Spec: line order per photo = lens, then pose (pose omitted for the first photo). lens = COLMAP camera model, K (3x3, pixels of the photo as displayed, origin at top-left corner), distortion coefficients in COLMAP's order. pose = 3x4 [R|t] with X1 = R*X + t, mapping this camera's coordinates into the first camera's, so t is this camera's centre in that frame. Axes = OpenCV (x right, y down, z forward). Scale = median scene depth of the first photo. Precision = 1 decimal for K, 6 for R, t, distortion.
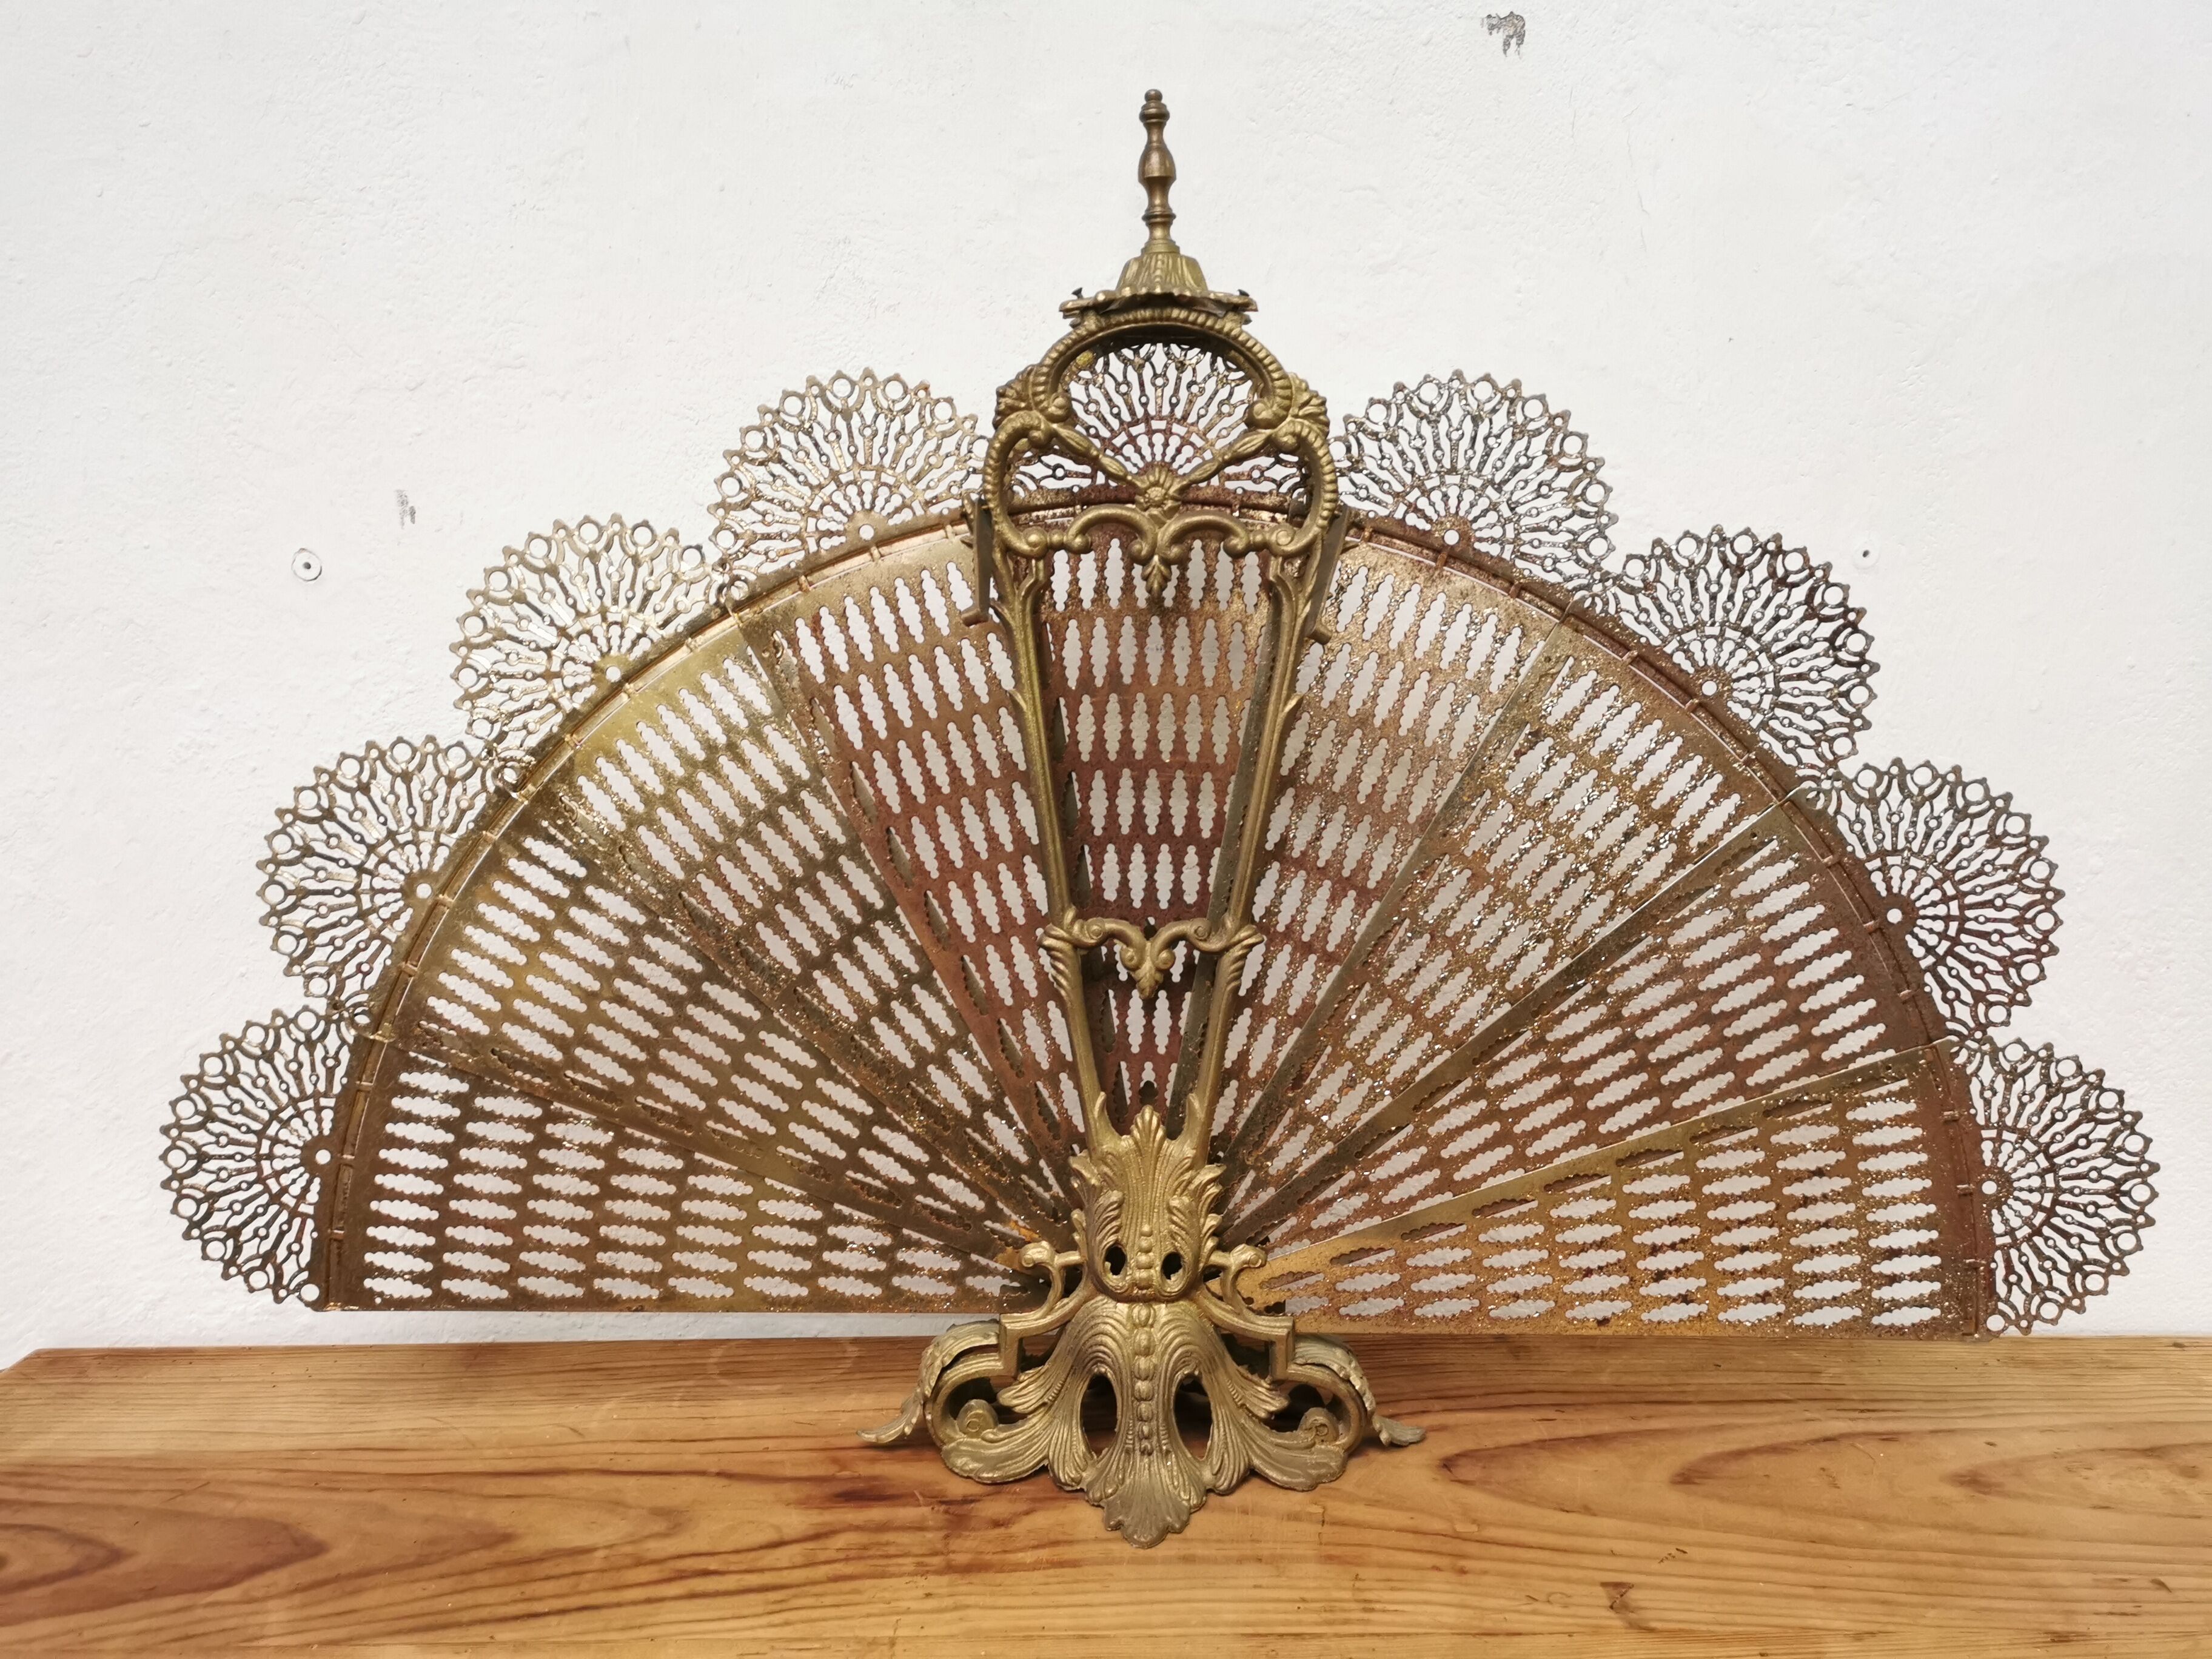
lens RADIAL K [[1741.5, 0, 1093.6], [0, 1741.5, 813.4], [0, 0, 1]] dist [0.052976, -0.050597]
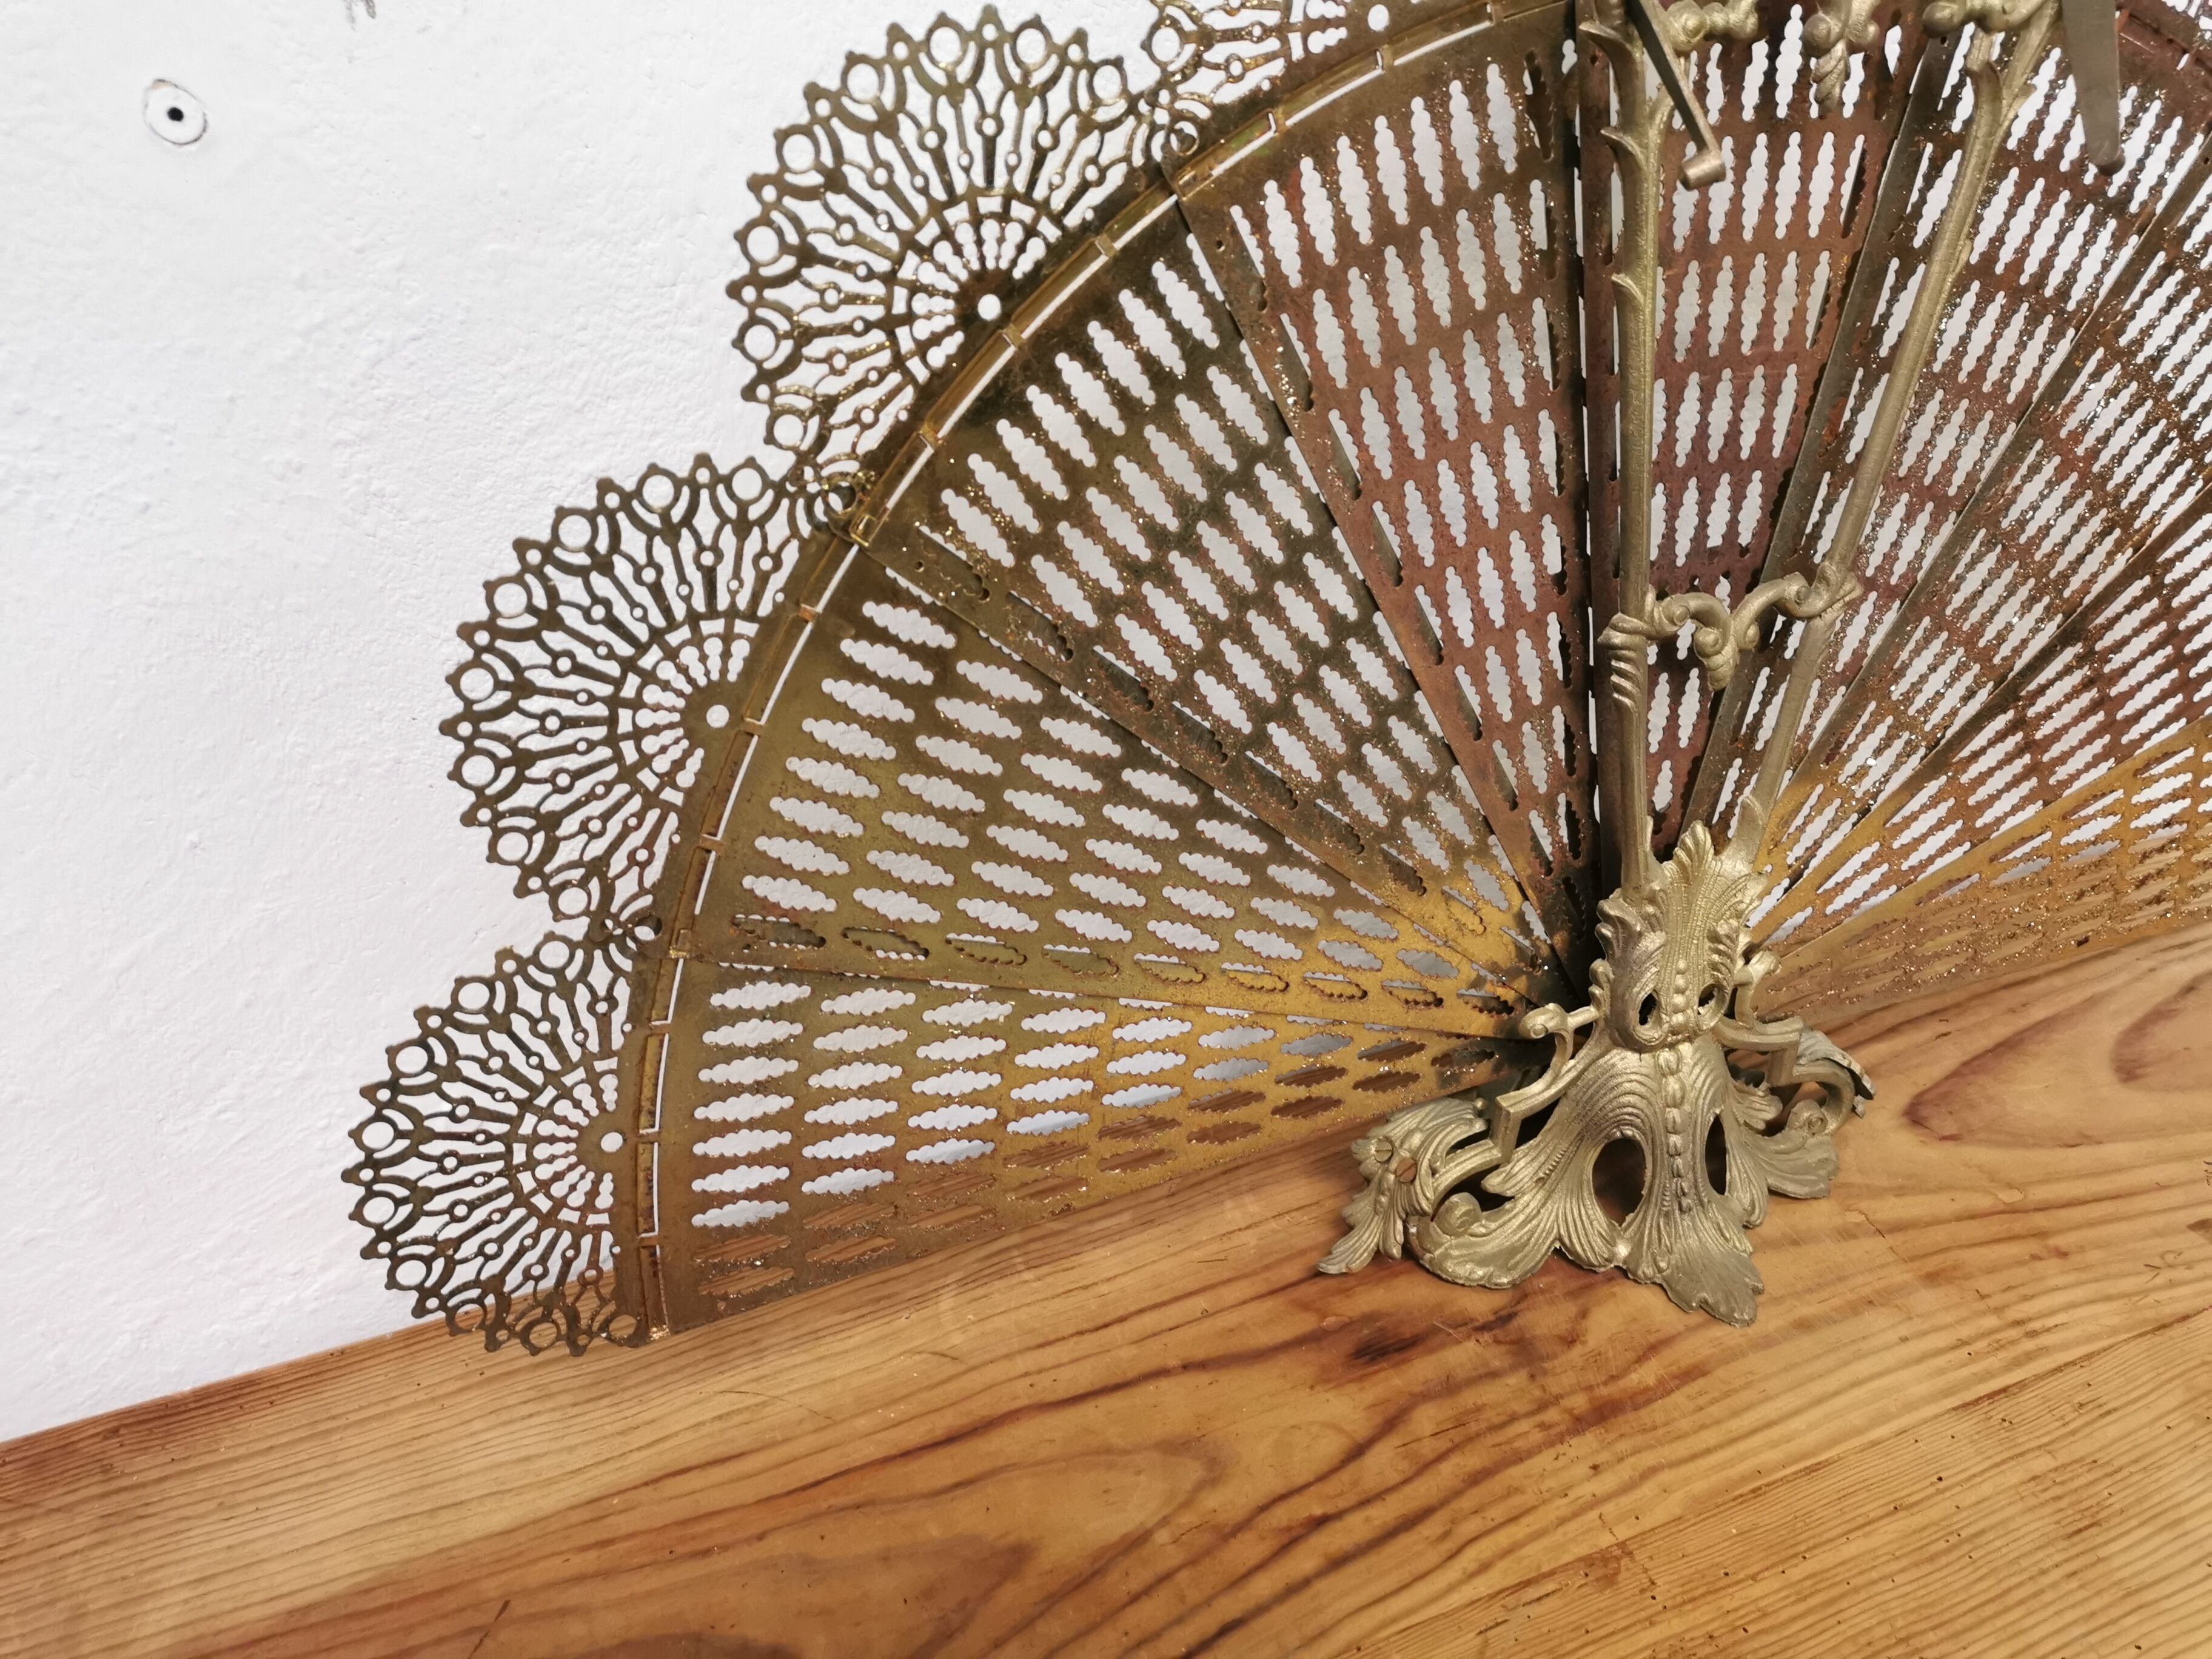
lens RADIAL K [[1741.5, 0, 1084.9], [0, 1741.5, 836.9], [0, 0, 1]] dist [0.052976, -0.050597]
pose [[0.924905, -0.198663, 0.324167, -0.448852], [0.079627, 0.934933, 0.345775, -0.108820], [-0.371767, -0.293997, 0.880542, 0.400546]]
